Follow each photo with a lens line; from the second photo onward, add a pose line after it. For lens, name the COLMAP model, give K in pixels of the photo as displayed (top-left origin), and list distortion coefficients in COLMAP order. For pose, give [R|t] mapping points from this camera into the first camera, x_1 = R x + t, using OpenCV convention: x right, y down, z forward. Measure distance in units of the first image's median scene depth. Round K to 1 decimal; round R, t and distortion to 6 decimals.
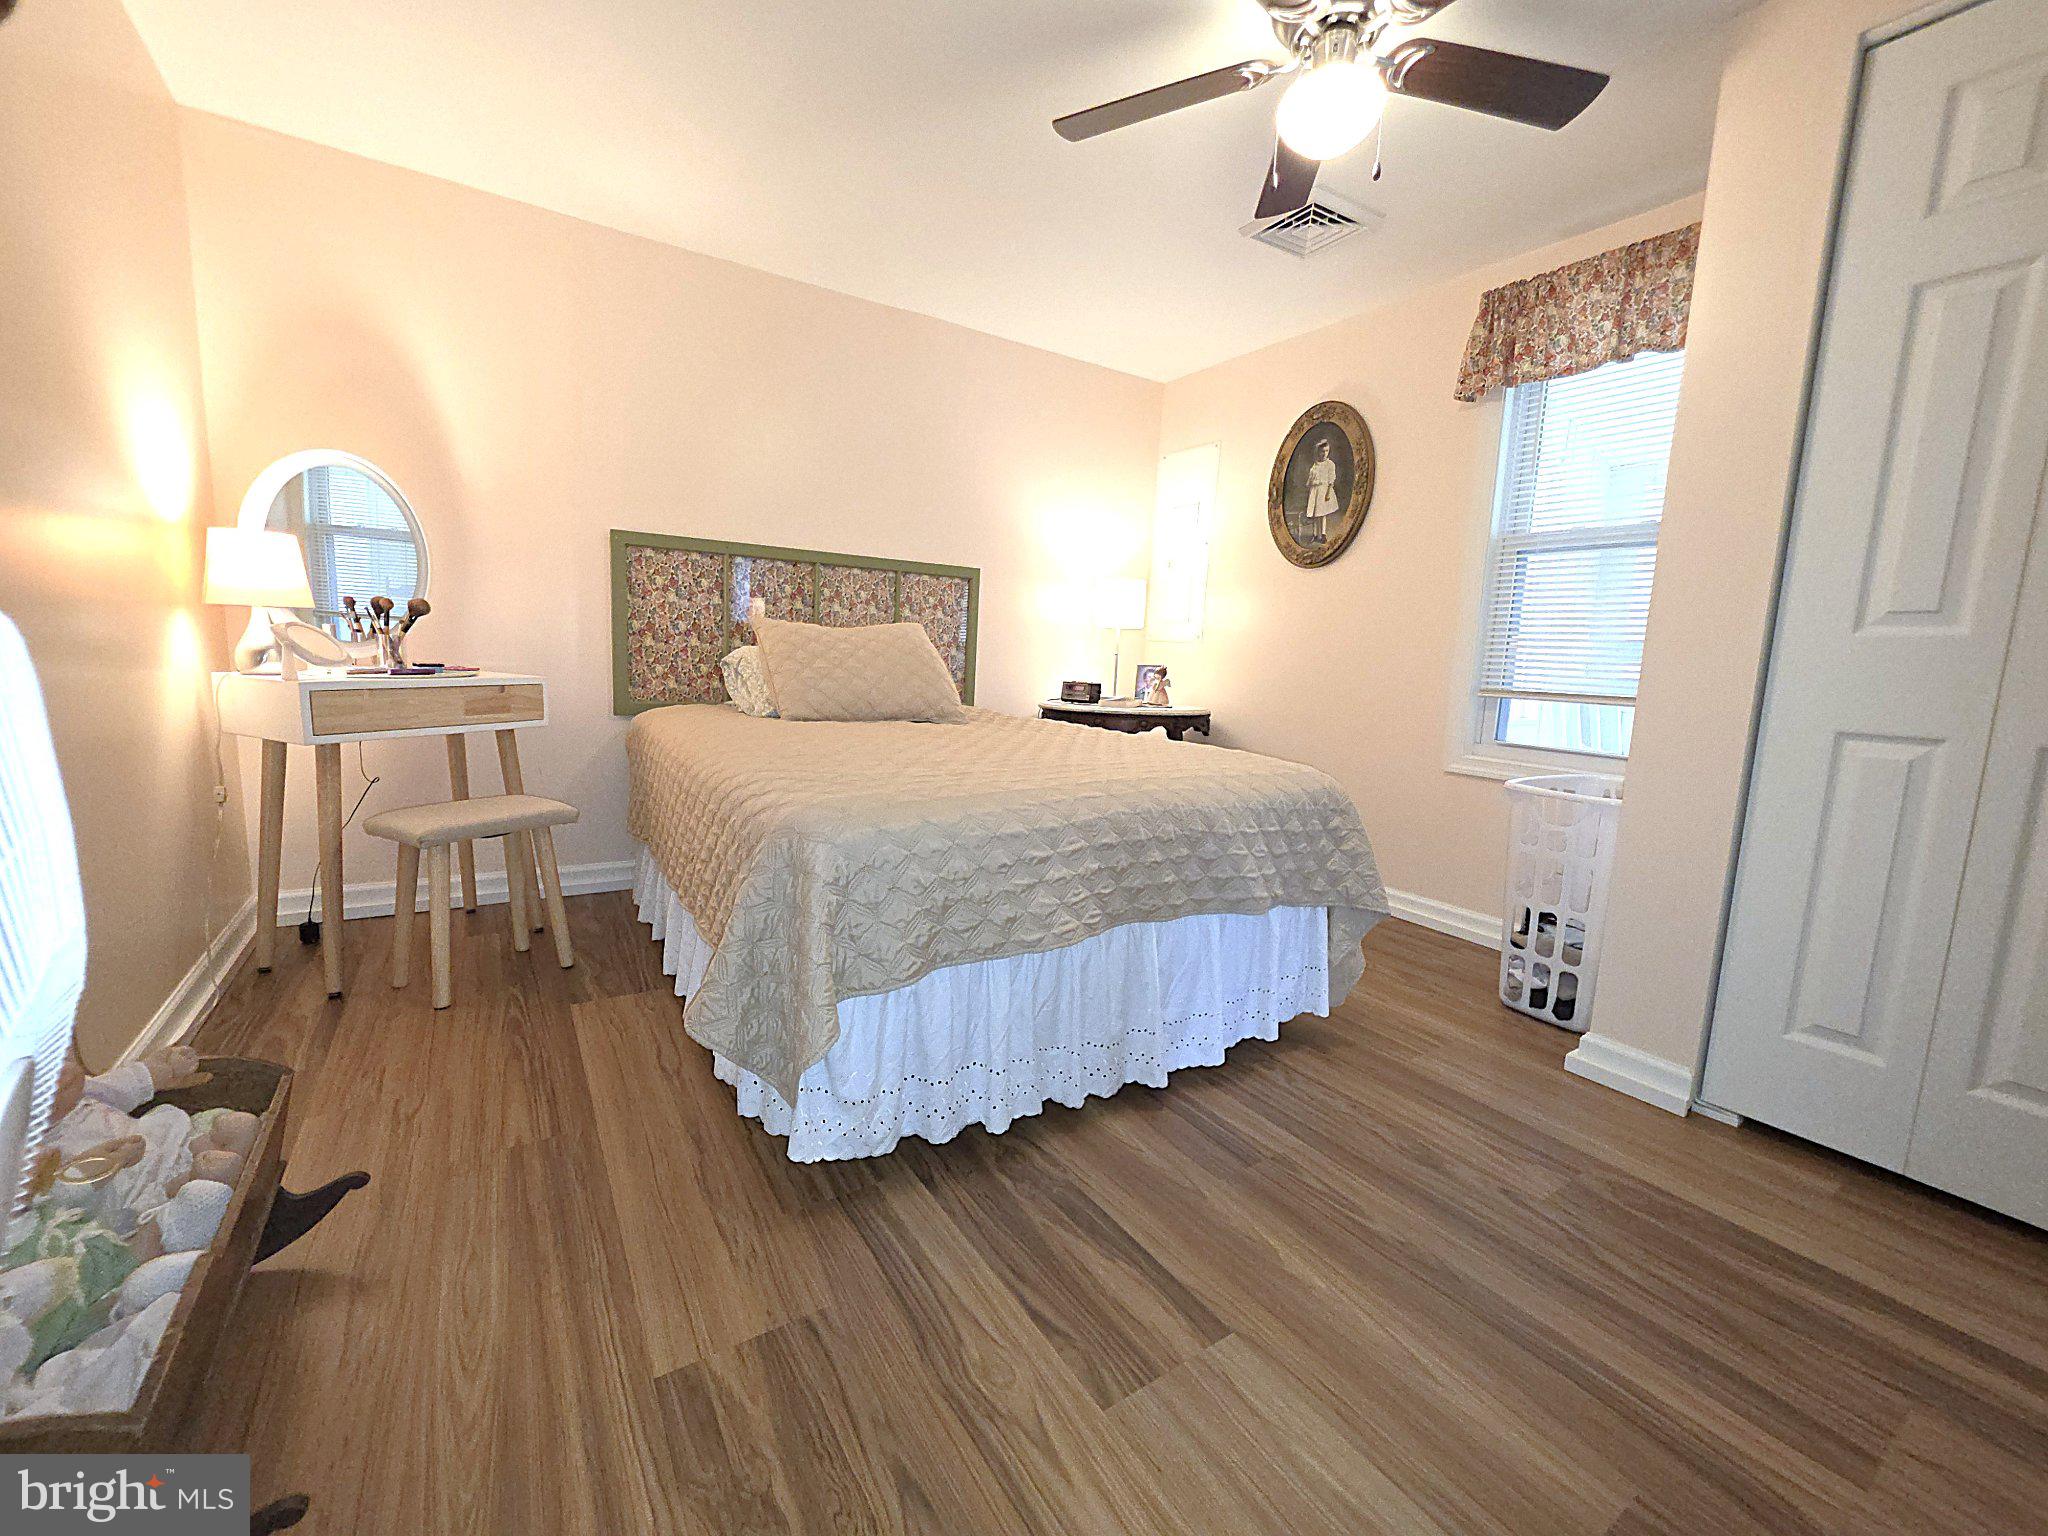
lens RADIAL K [[823.1, 0, 1025.8], [0, 823.1, 765.4], [0, 0, 1]] dist [-0.002885, -0.000126]
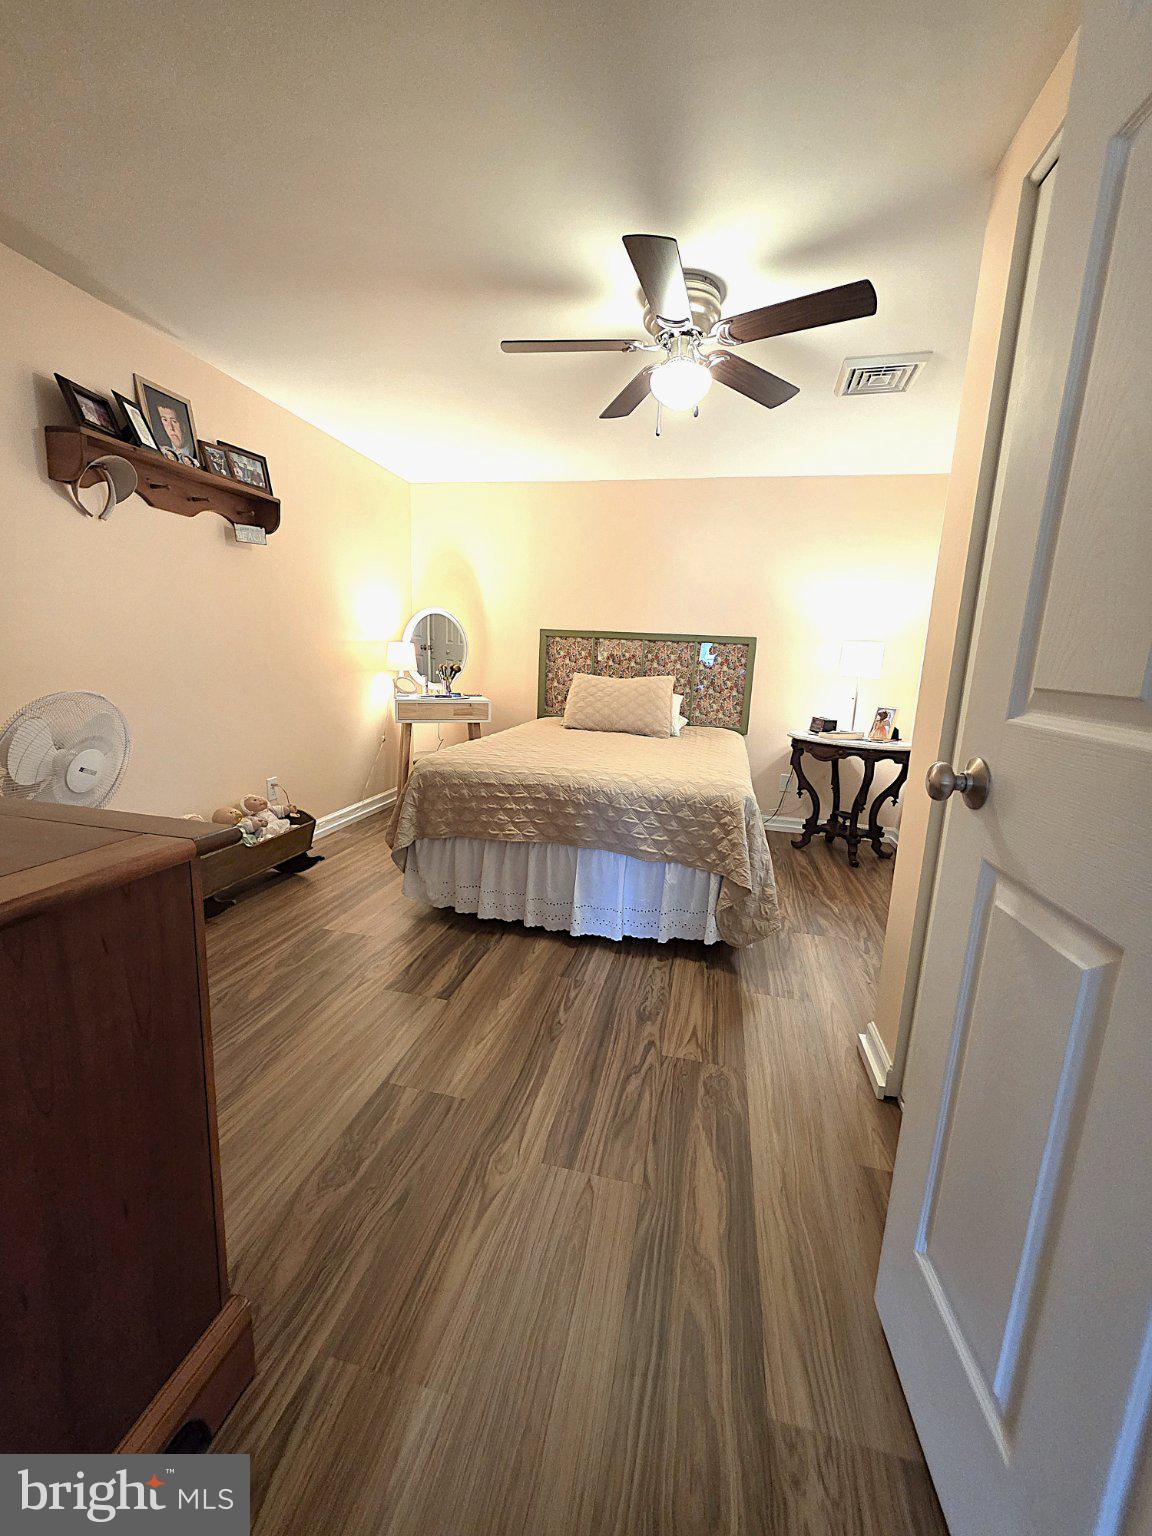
lens RADIAL K [[617.3, 0, 567.6], [0, 617.3, 769.0], [0, 0, 1]] dist [-0.002885, -0.000126]
pose [[0.686233, 0.119791, -0.717450, 0.978560], [-0.114053, 0.991866, 0.056519, -0.053874], [0.718385, 0.043042, 0.694313, 0.003929]]
